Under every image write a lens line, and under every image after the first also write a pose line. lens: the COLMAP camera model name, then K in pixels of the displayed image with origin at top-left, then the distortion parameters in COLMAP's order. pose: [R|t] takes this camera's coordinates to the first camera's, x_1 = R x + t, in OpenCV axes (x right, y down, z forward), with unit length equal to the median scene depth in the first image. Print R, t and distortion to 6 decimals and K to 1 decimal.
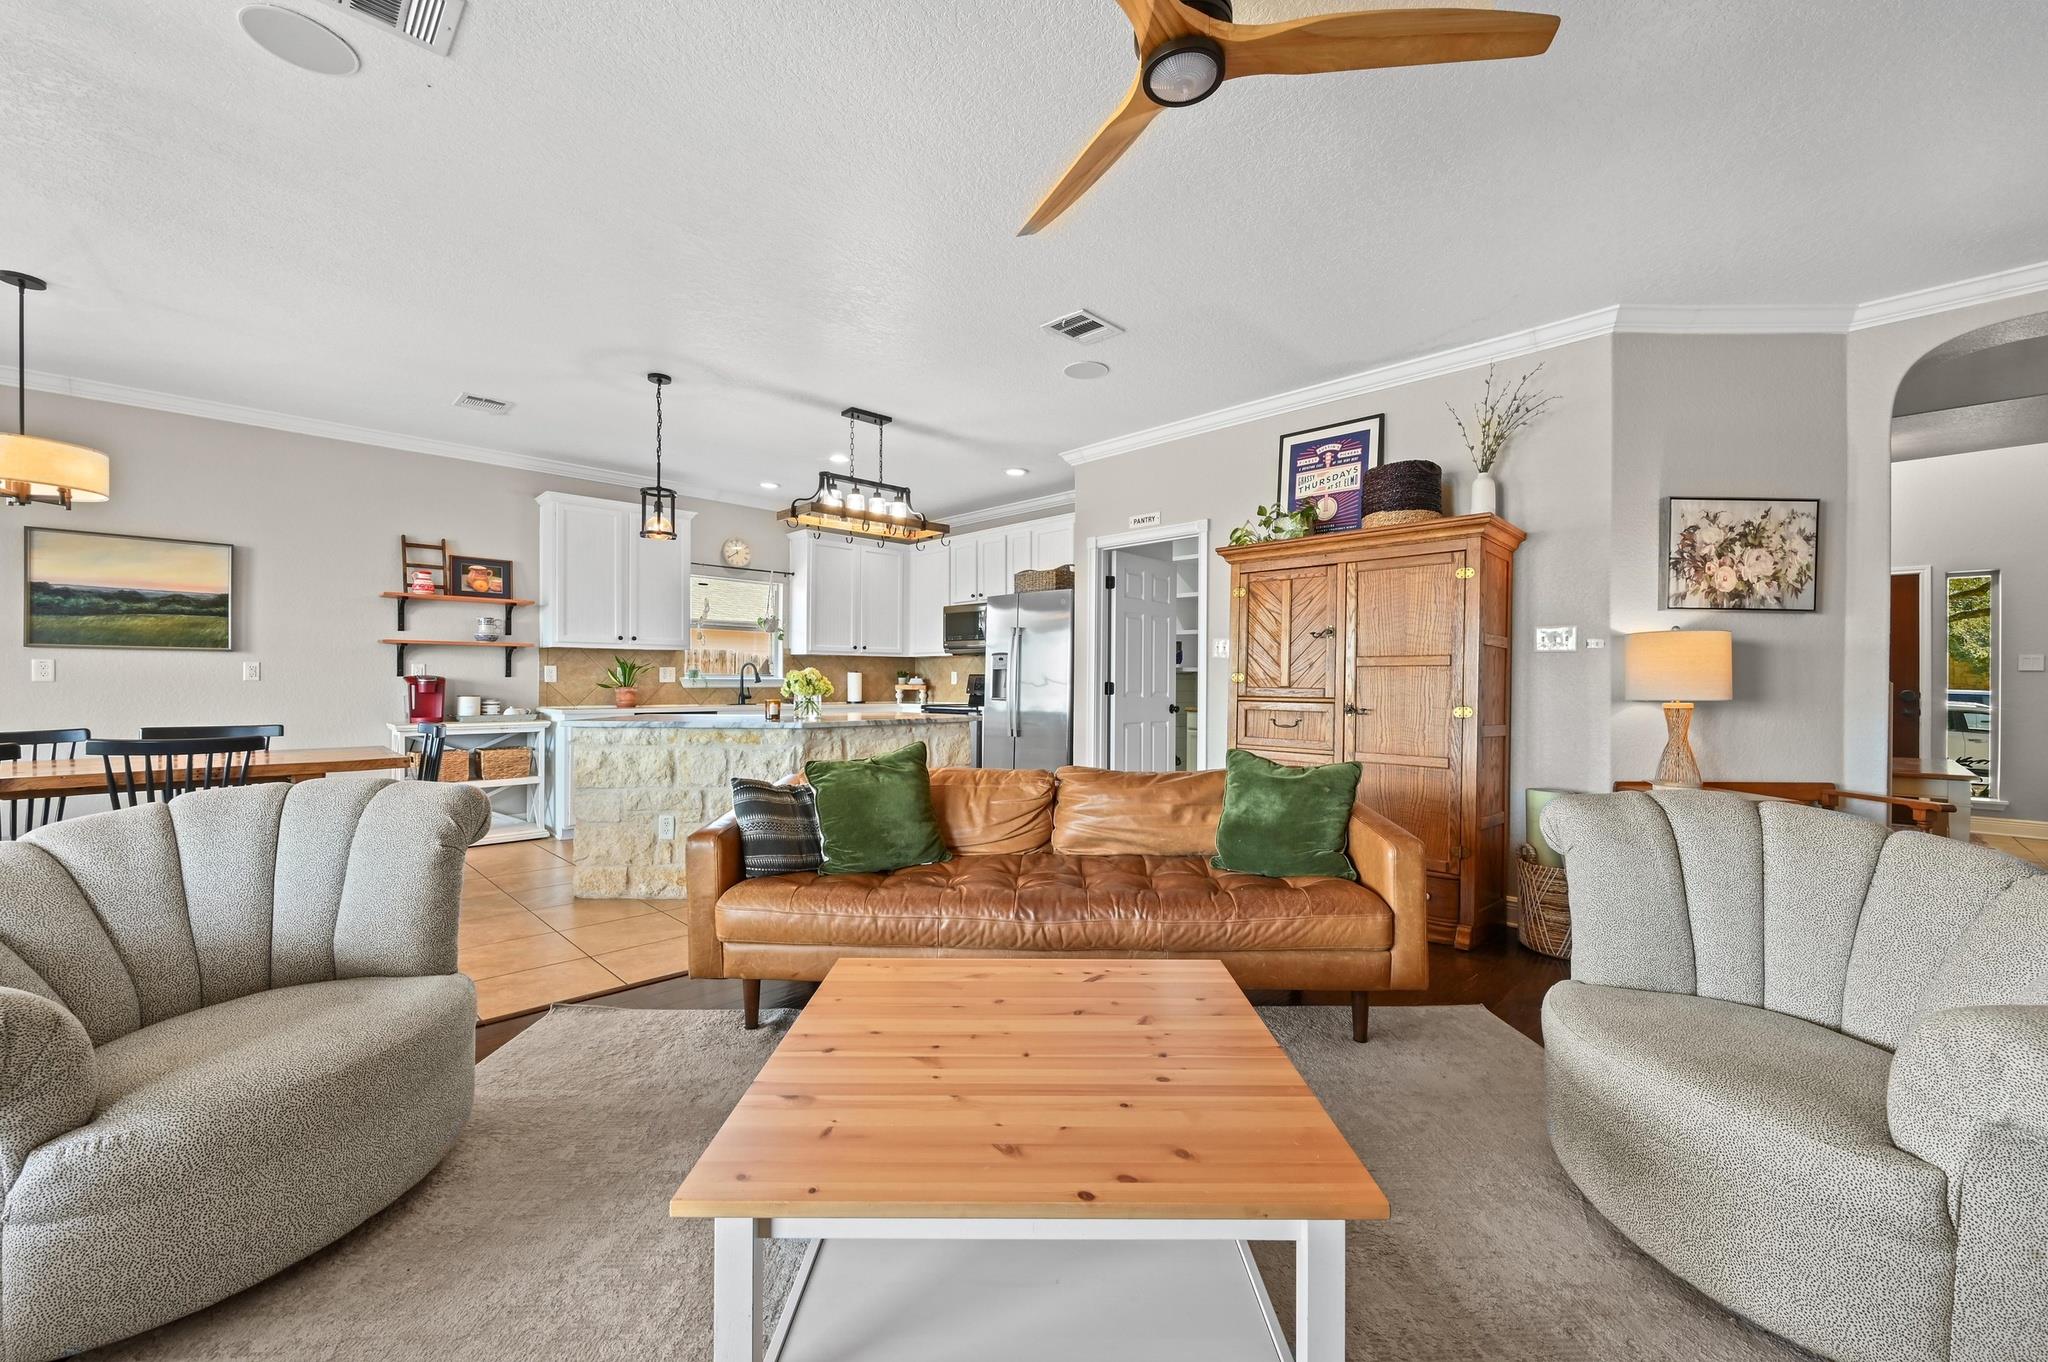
lens RADIAL K [[806.1, 0, 1025.4], [0, 806.1, 677.0], [0, 0, 1]] dist [0.000873, 0.000168]
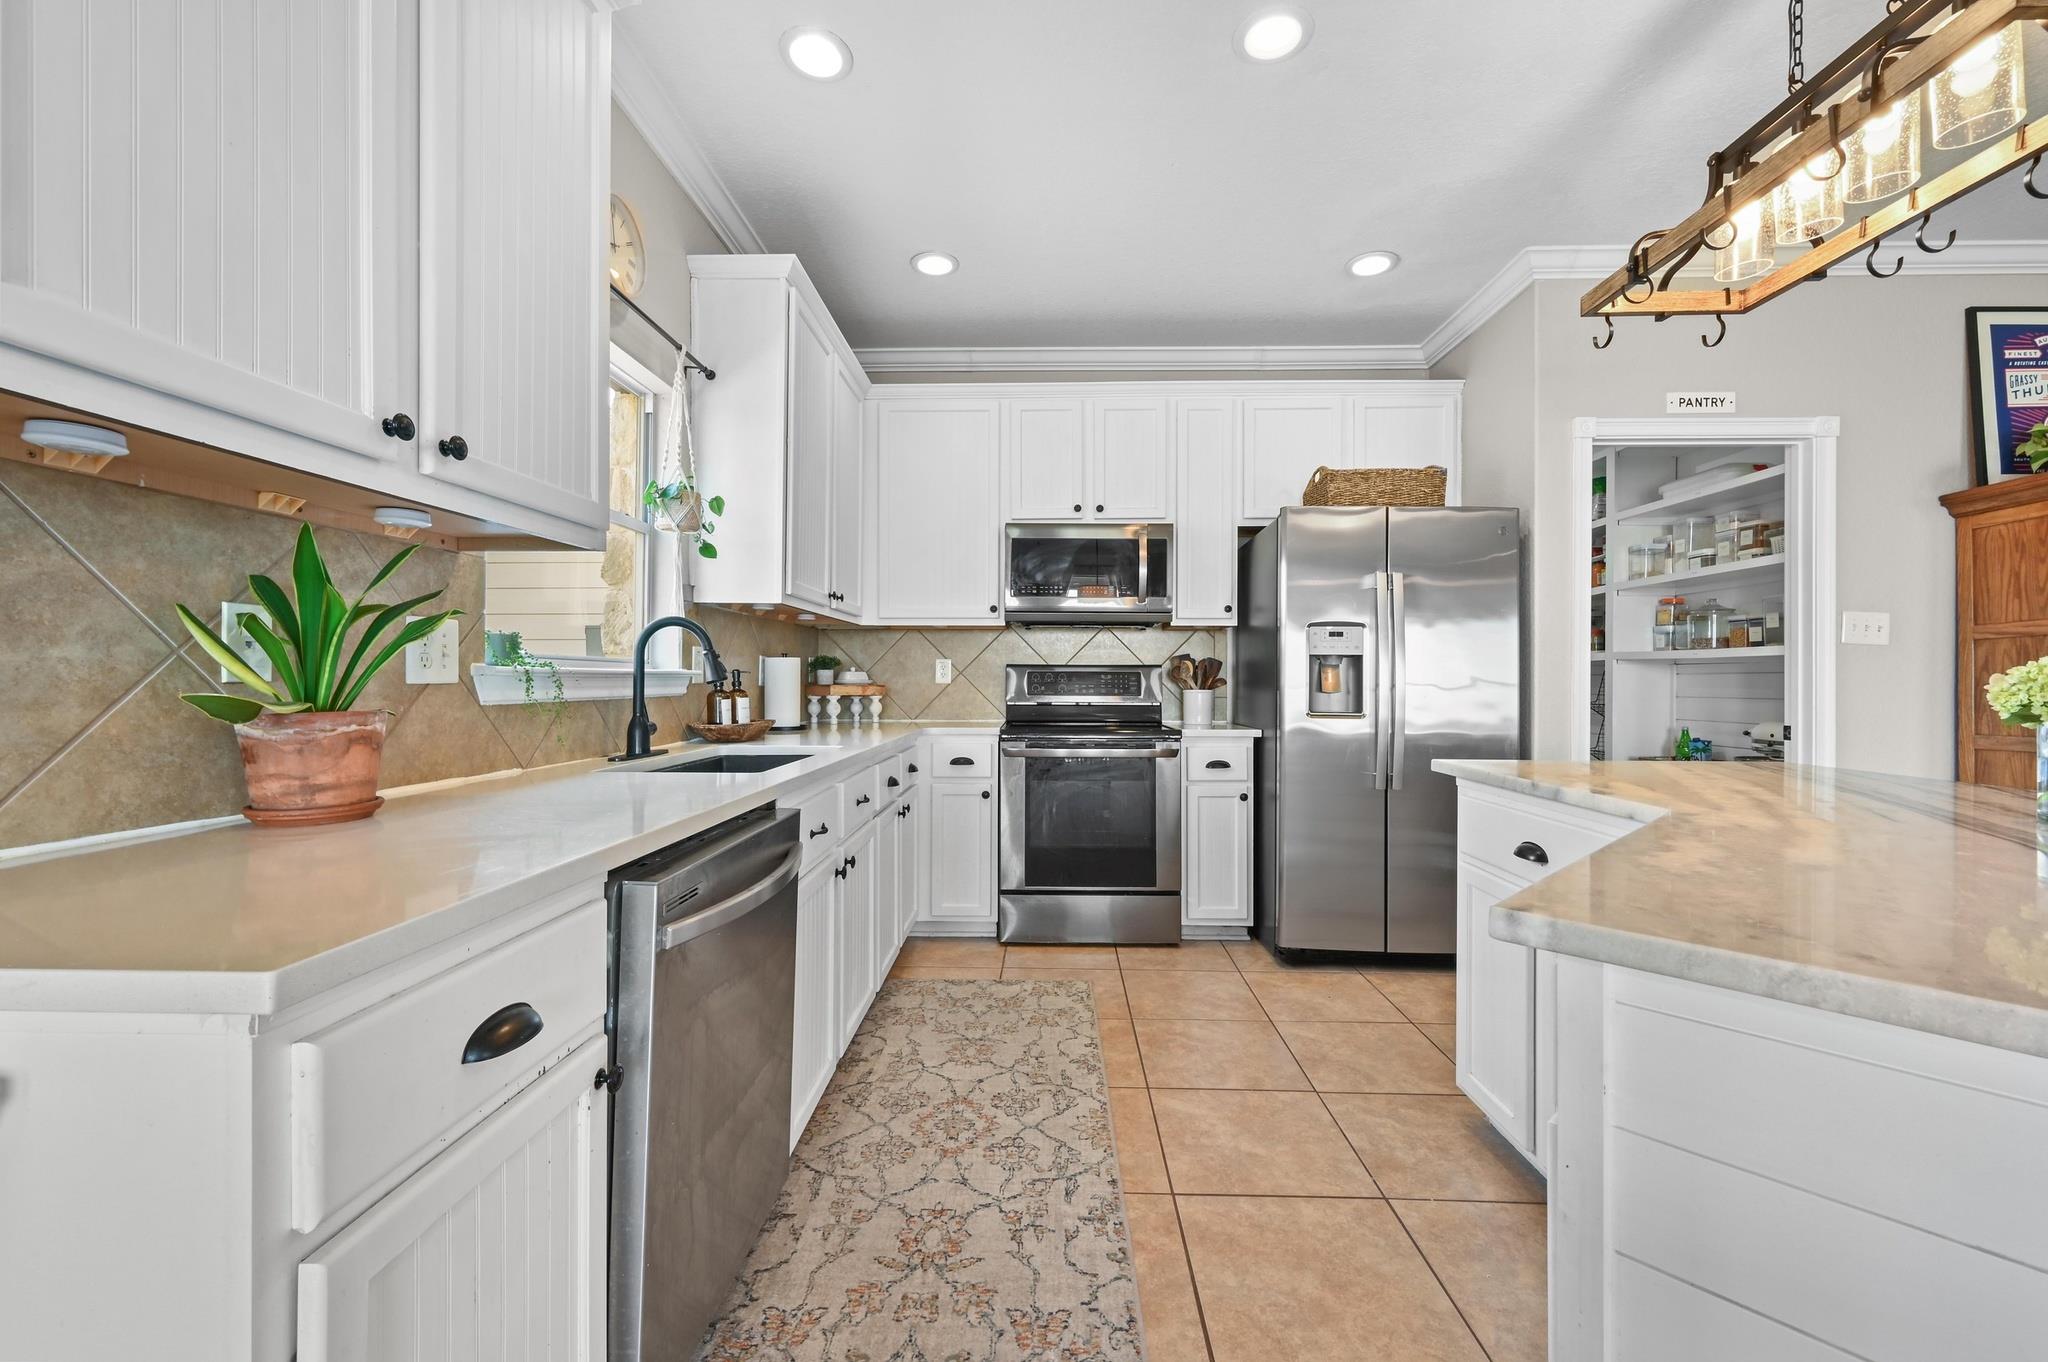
lens RADIAL K [[806.1, 0, 1025.0], [0, 806.1, 672.8], [0, 0, 1]] dist [0.000873, 0.000168]
pose [[0.727211, 0.002483, 0.686410, -0.763759], [-0.004997, 0.999986, 0.001676, 0.003085], [-0.686396, -0.004649, 0.727213, 1.142461]]
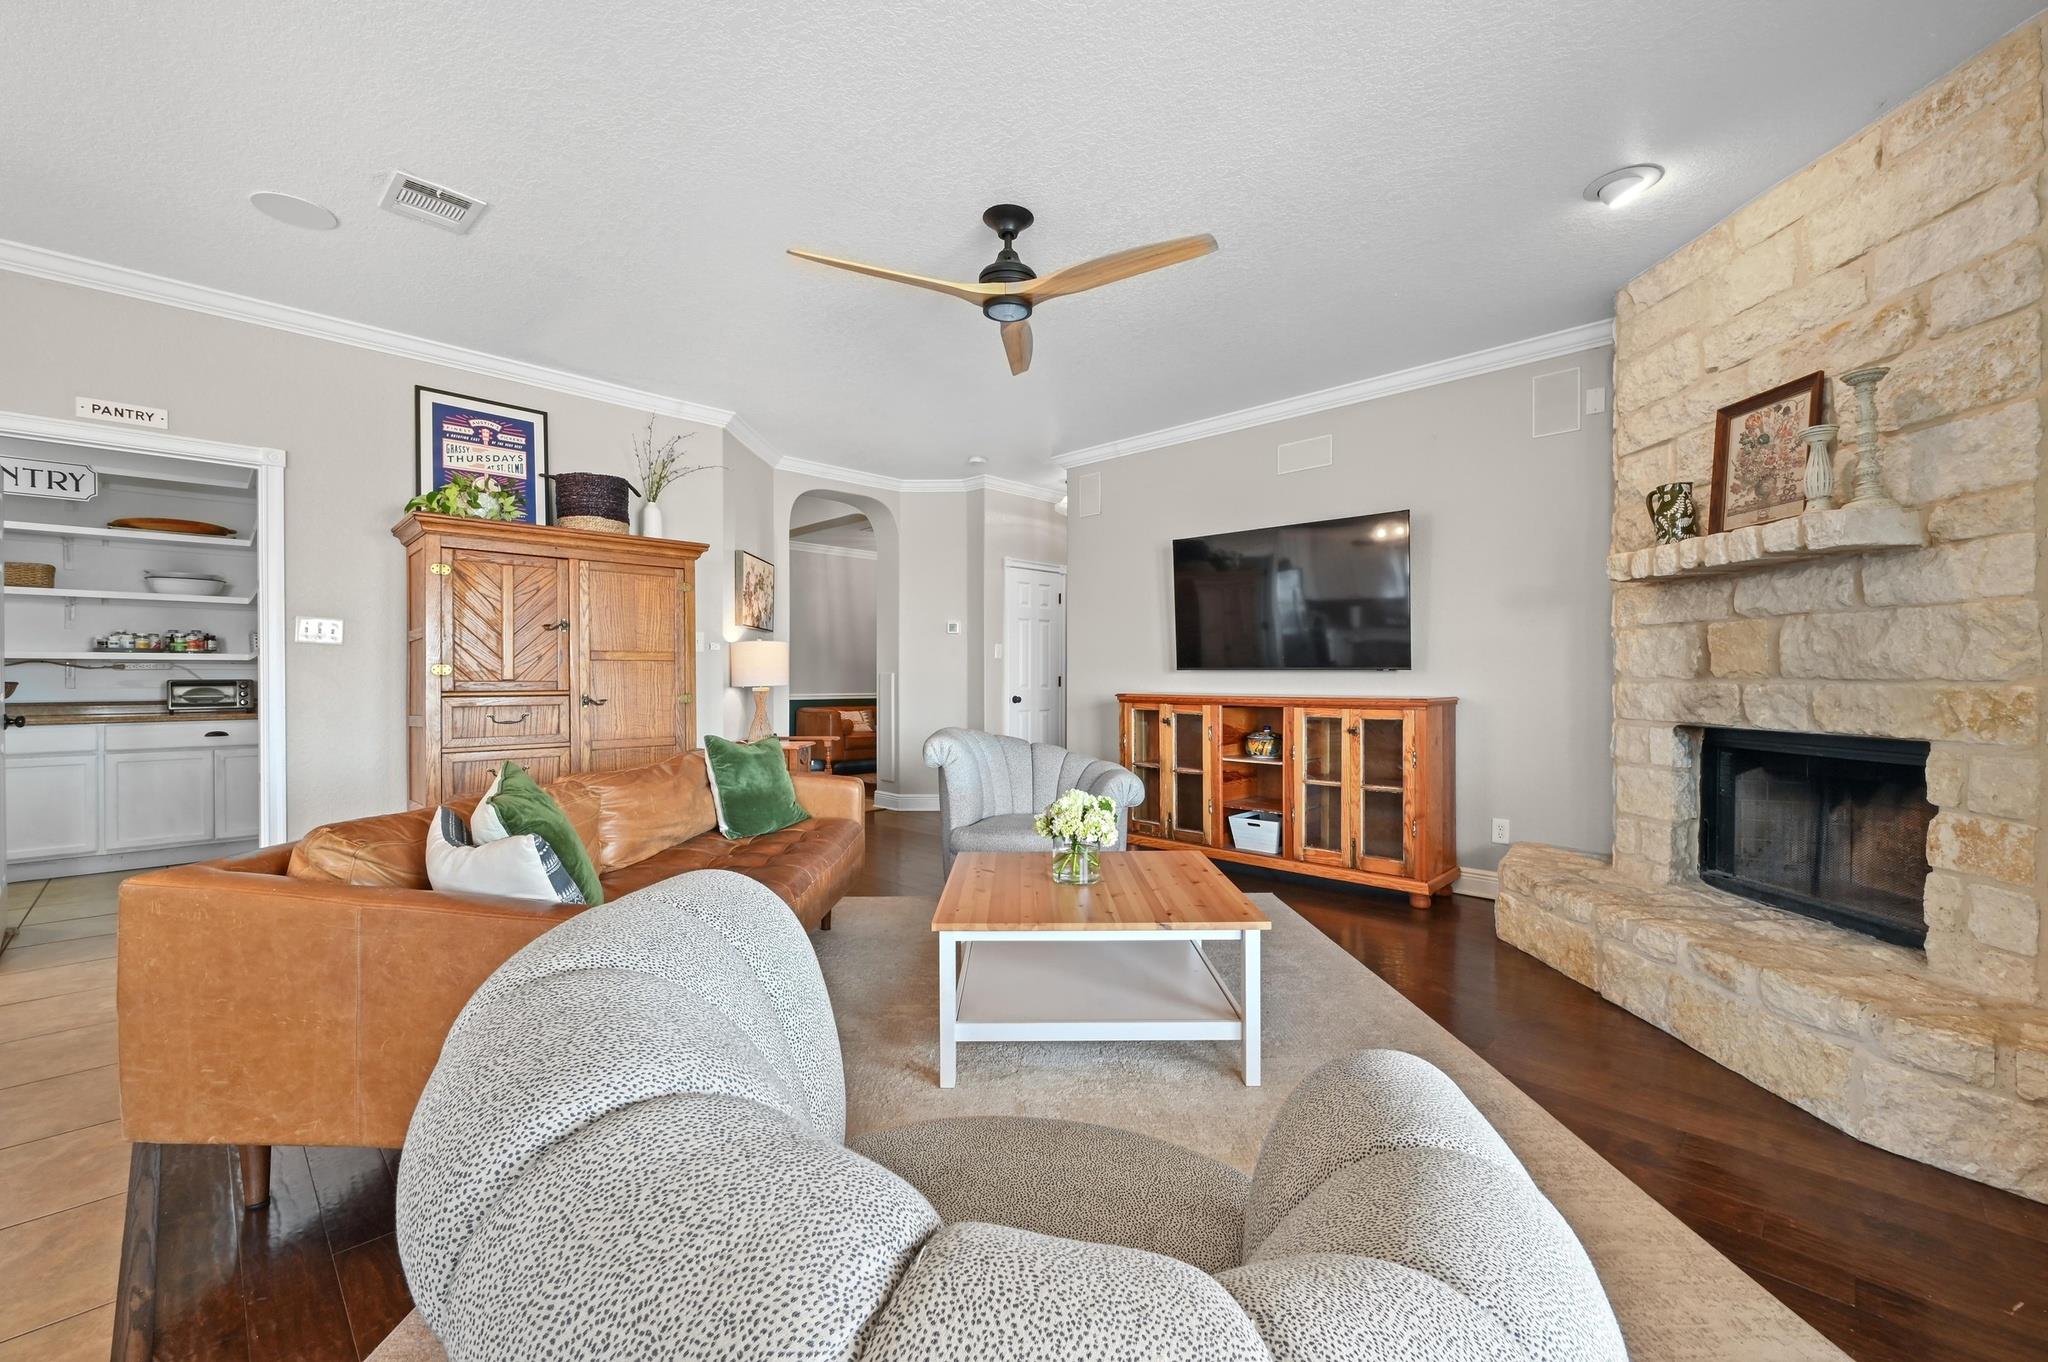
lens RADIAL K [[849.0, 0, 1025.3], [0, 849.0, 678.2], [0, 0, 1]] dist [0.000296, 0.000064]
pose [[-0.005268, -0.004379, 0.999977, -0.634580], [-0.001892, 0.999989, 0.004369, 0.004593], [-0.999984, -0.001869, -0.005276, 0.394410]]
